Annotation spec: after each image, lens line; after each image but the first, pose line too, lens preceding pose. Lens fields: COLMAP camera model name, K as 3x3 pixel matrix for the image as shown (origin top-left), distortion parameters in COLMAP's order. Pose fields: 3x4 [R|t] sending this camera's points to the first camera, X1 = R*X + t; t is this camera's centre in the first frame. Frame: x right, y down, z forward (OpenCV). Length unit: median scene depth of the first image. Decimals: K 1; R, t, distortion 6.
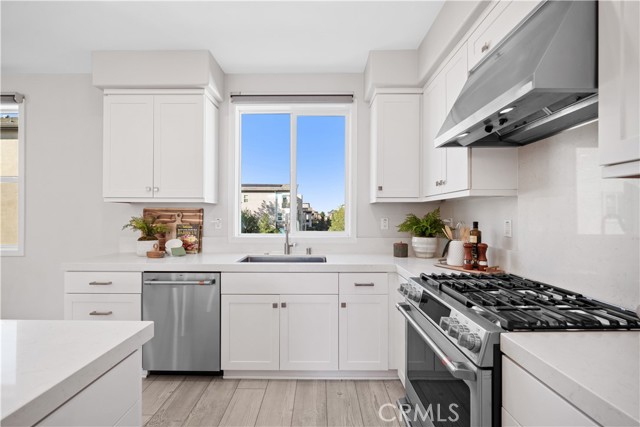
lens RADIAL K [[275.6, 0, 320.0], [0, 275.6, 213.5], [0, 0, 1]] dist [-0.000055, -0.000011]
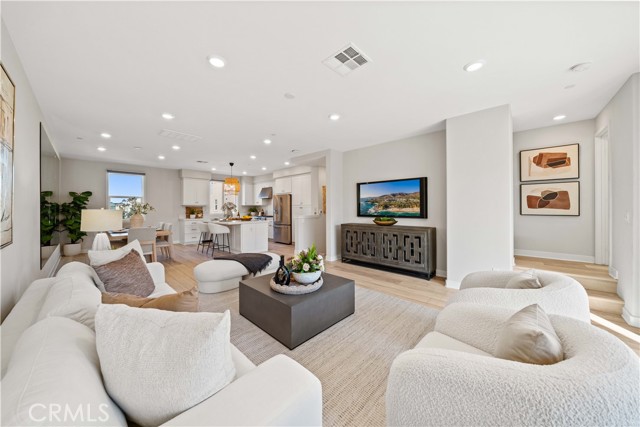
lens RADIAL K [[216.9, 0, 318.2], [0, 216.9, 207.3], [0, 0, 1]] dist [0.000296, -0.000008]
pose [[0.683593, -0.005878, 0.729840, -1.759194], [0.008781, 0.999961, -0.000171, 0.004419], [-0.729810, 0.006525, 0.683618, -2.673784]]
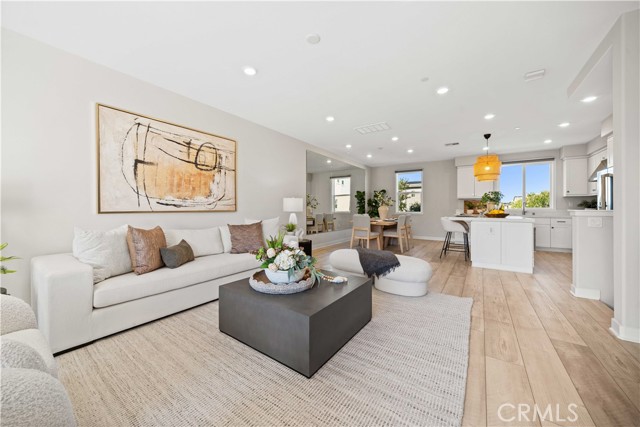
lens RADIAL K [[236.4, 0, 318.2], [0, 236.4, 209.6], [0, 0, 1]] dist [-0.001201, -0.000120]
pose [[0.823045, -0.000323, -0.567976, -0.537874], [0.001882, 0.999996, 0.002158, 0.089182], [0.567973, -0.002845, 0.823042, -2.555425]]
